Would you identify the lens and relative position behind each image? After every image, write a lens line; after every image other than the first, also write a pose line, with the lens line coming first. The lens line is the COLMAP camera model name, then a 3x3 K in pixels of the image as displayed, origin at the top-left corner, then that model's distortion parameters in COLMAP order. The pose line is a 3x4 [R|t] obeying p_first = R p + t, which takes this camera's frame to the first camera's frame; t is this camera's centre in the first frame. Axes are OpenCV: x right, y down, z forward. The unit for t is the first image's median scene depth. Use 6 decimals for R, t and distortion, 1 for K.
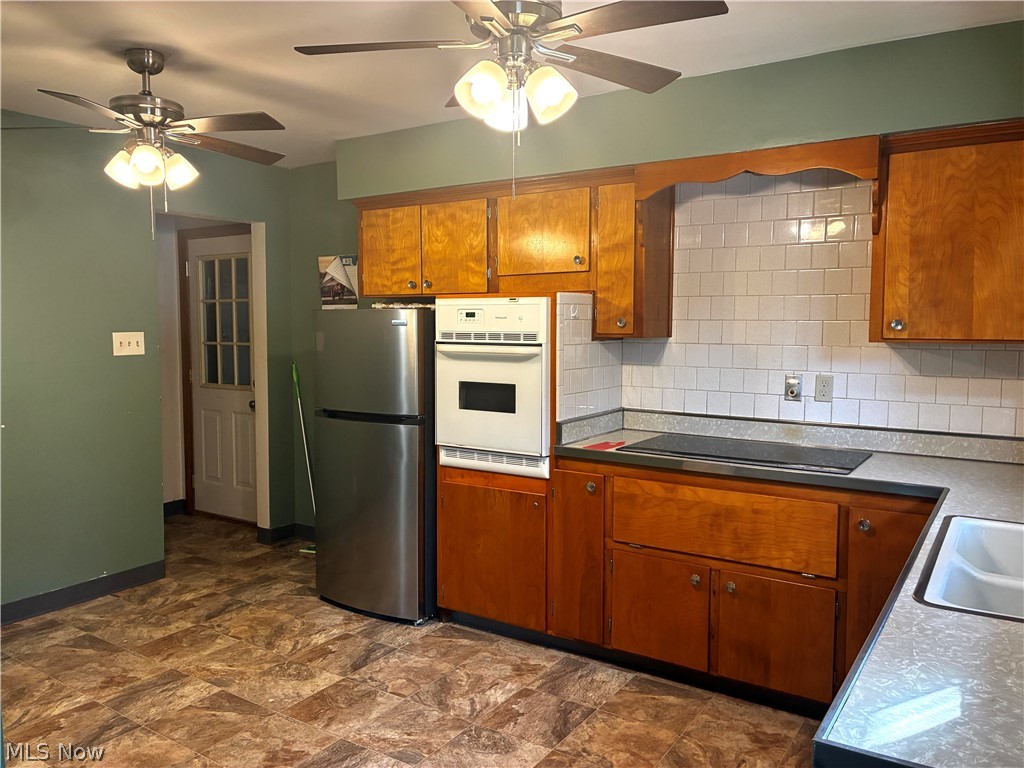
lens RADIAL K [[788.4, 0, 513.6], [0, 788.4, 384.8], [0, 0, 1]] dist [0.047126, -0.036831]
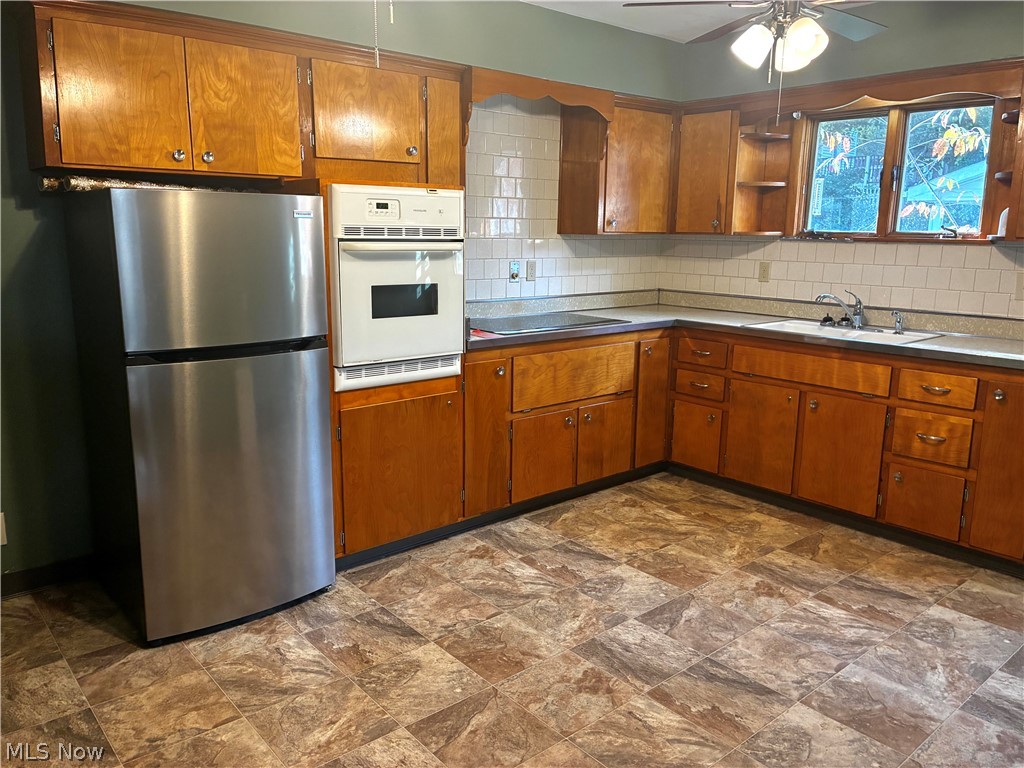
lens RADIAL K [[788.4, 0, 512.0], [0, 788.4, 384.9], [0, 0, 1]] dist [0.047126, -0.036831]
pose [[0.264020, -0.185281, 0.946554, -0.898219], [0.068128, 0.982507, 0.173316, -0.038634], [-0.962108, 0.018728, 0.272025, 0.654857]]
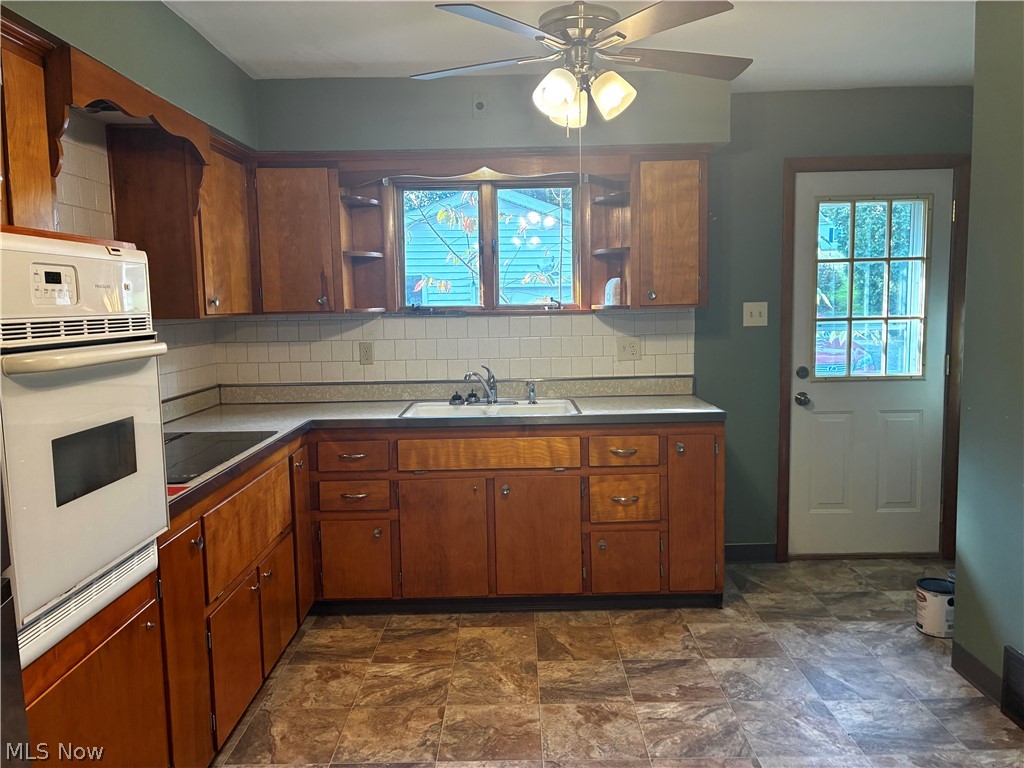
lens RADIAL K [[788.4, 0, 519.4], [0, 788.4, 387.2], [0, 0, 1]] dist [0.047126, -0.036831]
pose [[-0.564136, -0.079358, 0.821859, -0.573509], [0.088923, 0.983742, 0.156028, -0.078434], [-0.820879, 0.161104, -0.547908, 1.073896]]
